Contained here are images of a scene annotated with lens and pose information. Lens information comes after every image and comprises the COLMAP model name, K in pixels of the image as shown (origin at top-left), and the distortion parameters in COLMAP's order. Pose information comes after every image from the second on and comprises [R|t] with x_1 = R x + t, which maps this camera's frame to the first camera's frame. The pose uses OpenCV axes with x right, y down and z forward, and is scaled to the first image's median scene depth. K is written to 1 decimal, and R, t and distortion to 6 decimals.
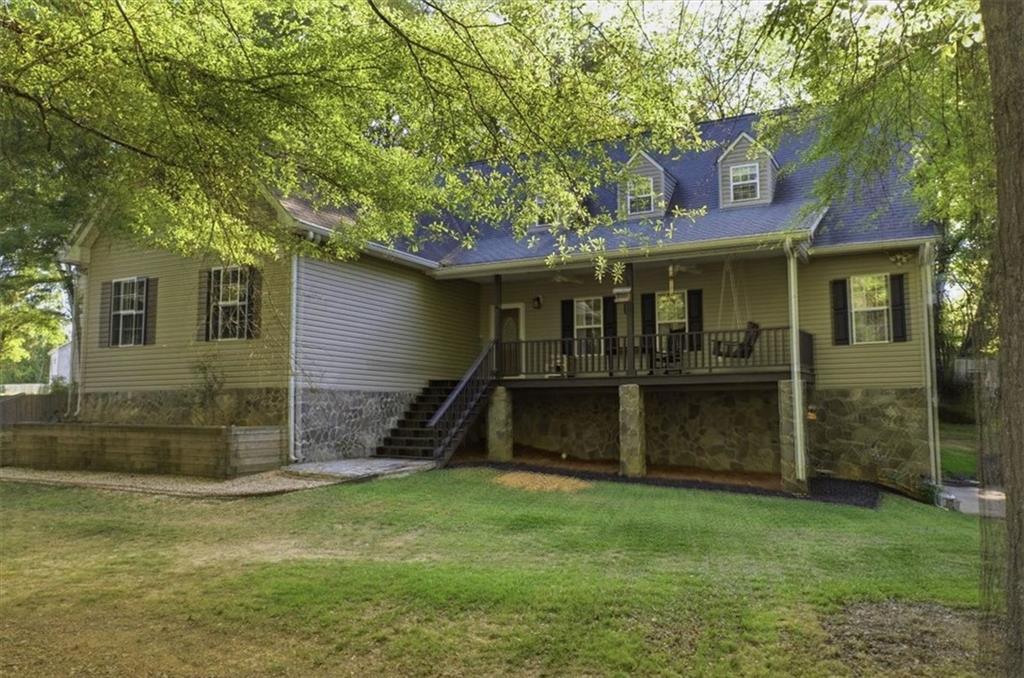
lens RADIAL K [[814.2, 0, 512.0], [0, 814.2, 339.0], [0, 0, 1]] dist [-0.012871, -0.004748]
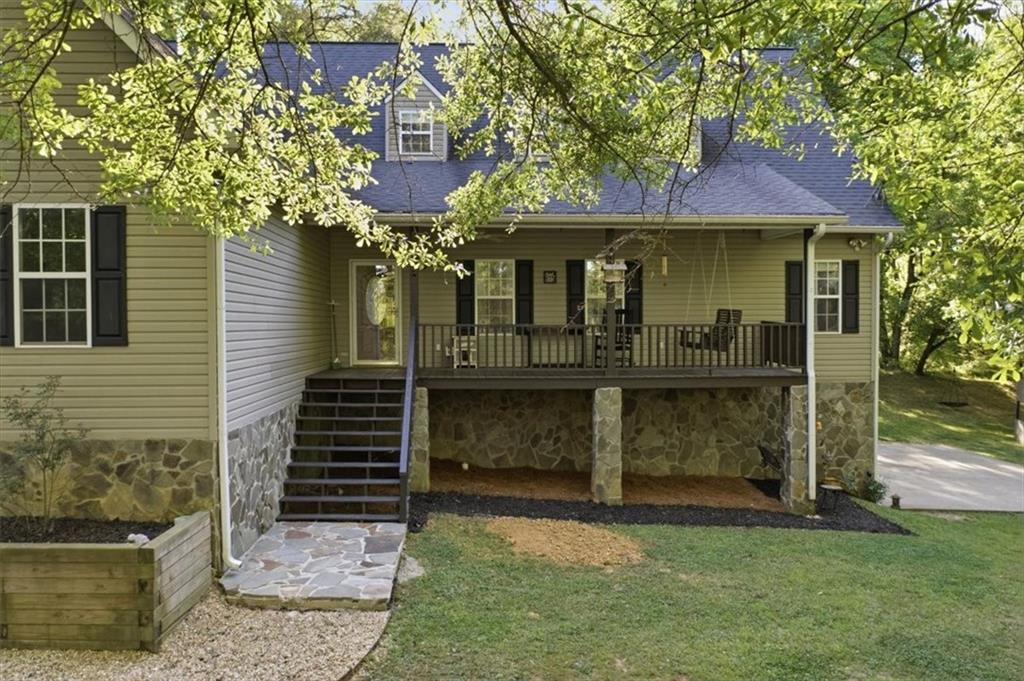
lens RADIAL K [[814.2, 0, 512.0], [0, 814.2, 340.5], [0, 0, 1]] dist [-0.012871, -0.004748]
pose [[0.858730, -0.011419, 0.512301, -0.333711], [-0.051108, 0.992858, 0.107800, -0.067986], [-0.509873, -0.118754, 0.852014, 0.388451]]
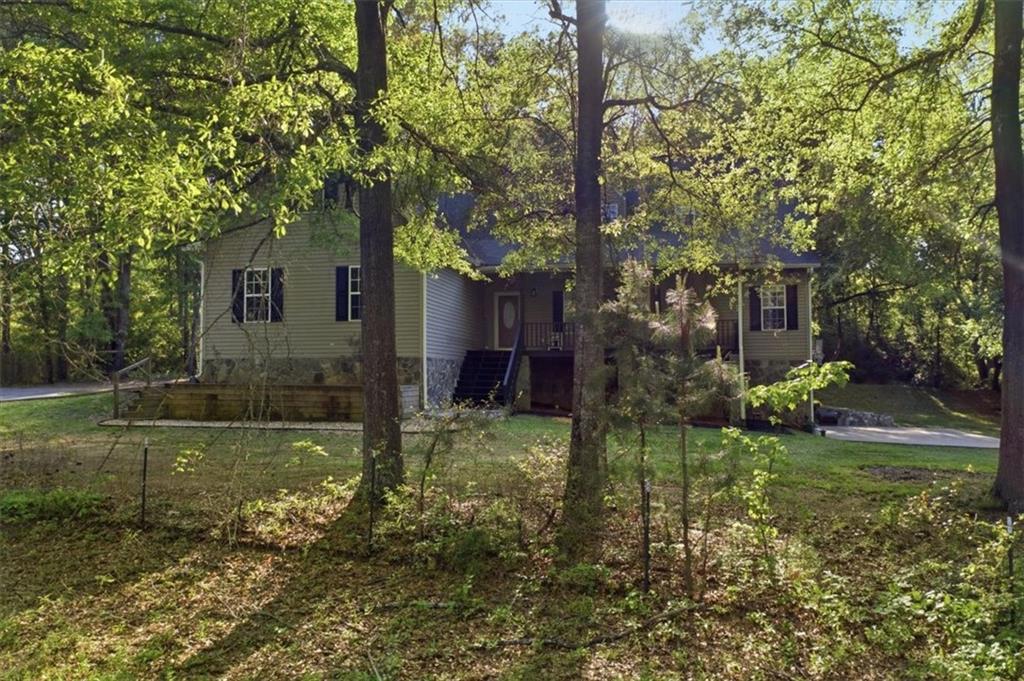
lens RADIAL K [[814.2, 0, 512.0], [0, 814.2, 340.5], [0, 0, 1]] dist [-0.012871, -0.004748]
pose [[0.959318, 0.012458, 0.282054, -0.451127], [-0.027563, 0.998386, 0.049648, -0.036870], [-0.280980, -0.055402, 0.958113, -0.313661]]
